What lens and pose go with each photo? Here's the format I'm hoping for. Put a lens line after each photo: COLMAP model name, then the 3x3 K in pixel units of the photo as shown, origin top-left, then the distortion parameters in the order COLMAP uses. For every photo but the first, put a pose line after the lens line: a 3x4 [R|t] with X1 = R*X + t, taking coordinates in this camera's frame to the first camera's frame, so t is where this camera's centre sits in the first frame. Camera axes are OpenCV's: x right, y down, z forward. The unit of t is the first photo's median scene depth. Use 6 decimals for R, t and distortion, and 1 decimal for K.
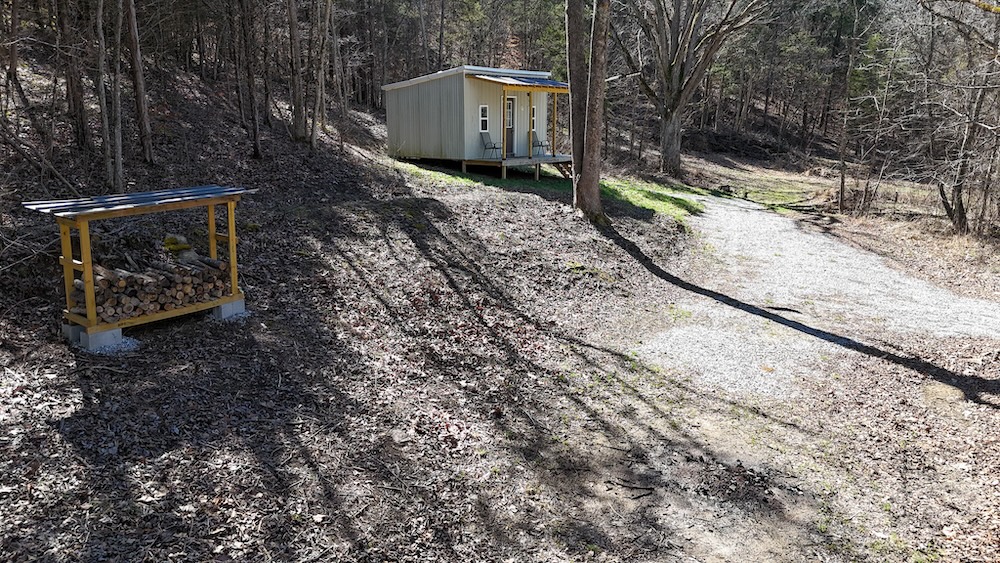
lens RADIAL K [[739.9, 0, 498.0], [0, 739.9, 276.4], [0, 0, 1]] dist [0.042621, -0.027141]
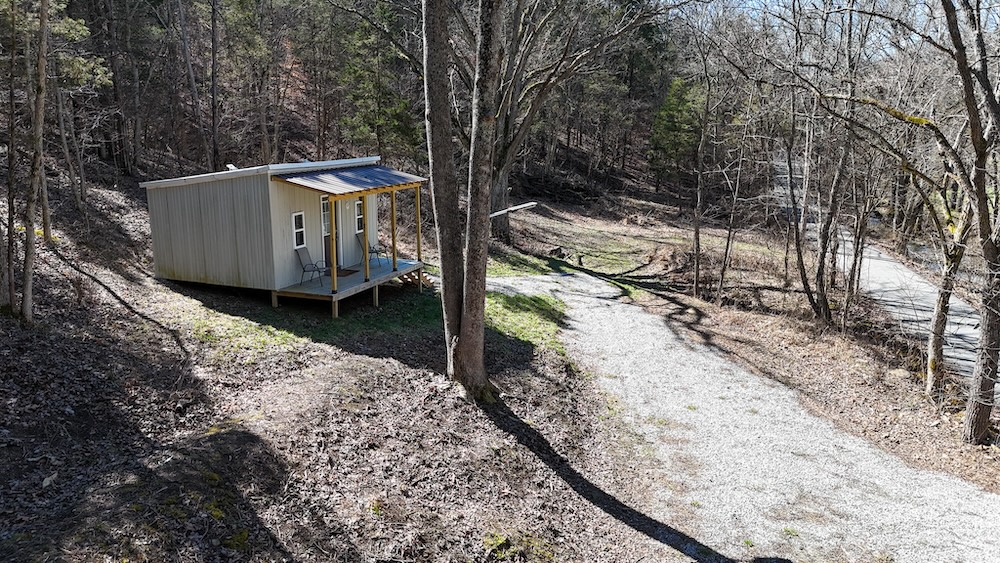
lens RADIAL K [[739.9, 0, 503.3], [0, 739.9, 285.6], [0, 0, 1]] dist [0.042621, -0.027141]
pose [[0.954382, -0.057470, 0.293005, -0.051709], [0.054111, 0.998343, 0.019564, -0.189668], [-0.293644, -0.002817, 0.955911, 0.288067]]
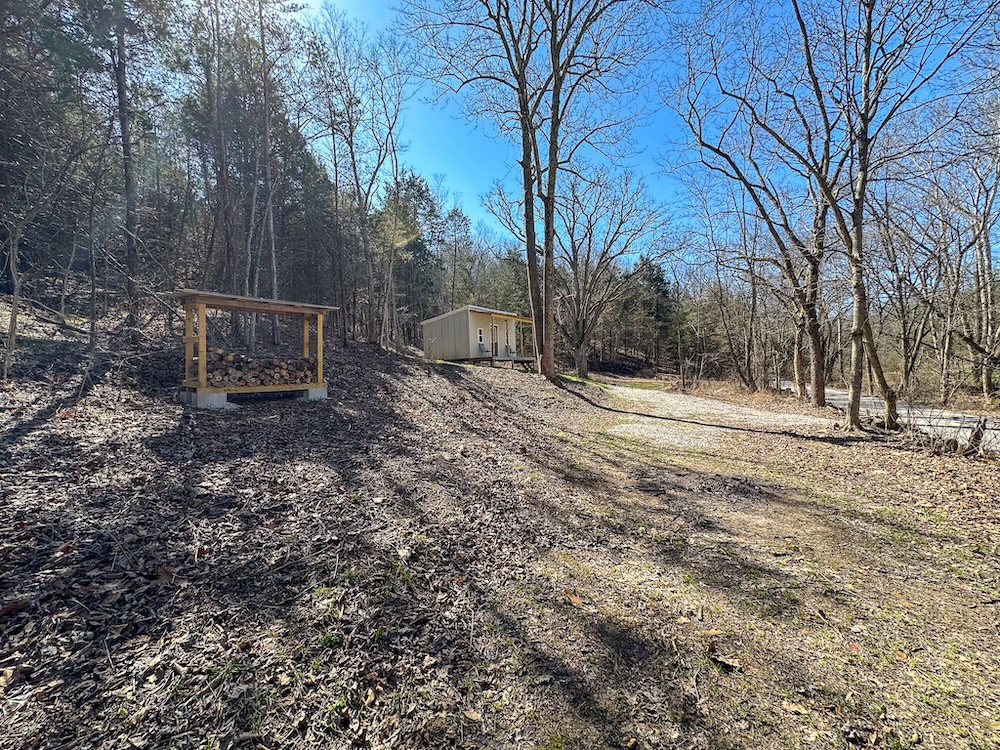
lens RADIAL K [[399.0, 0, 494.3], [0, 399.0, 373.0], [0, 0, 1]] dist [-0.007266, 0.001965]
pose [[0.998404, -0.042190, 0.037541, -0.029743], [0.049293, 0.975430, -0.214726, 0.085457], [-0.027560, 0.216234, 0.975953, 0.131814]]
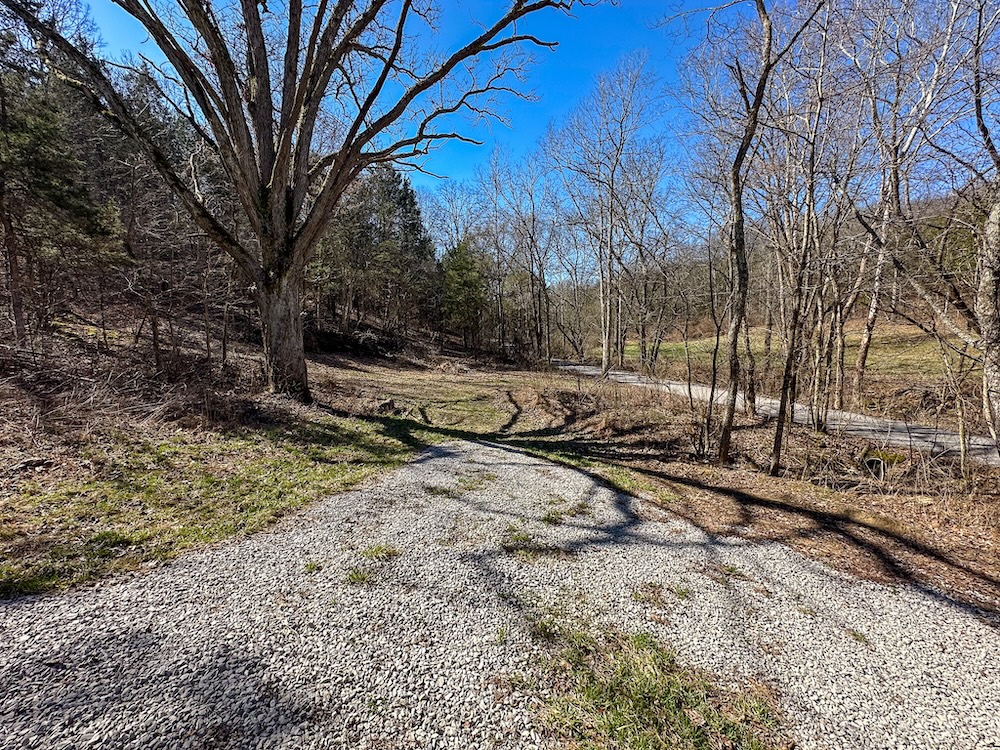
lens RADIAL K [[399.0, 0, 502.3], [0, 399.0, 374.7], [0, 0, 1]] dist [-0.007266, 0.001965]
pose [[0.715053, -0.083770, 0.694033, 0.278439], [0.155891, 0.986902, -0.041494, -0.223531], [-0.681467, 0.137864, 0.718747, 1.330768]]
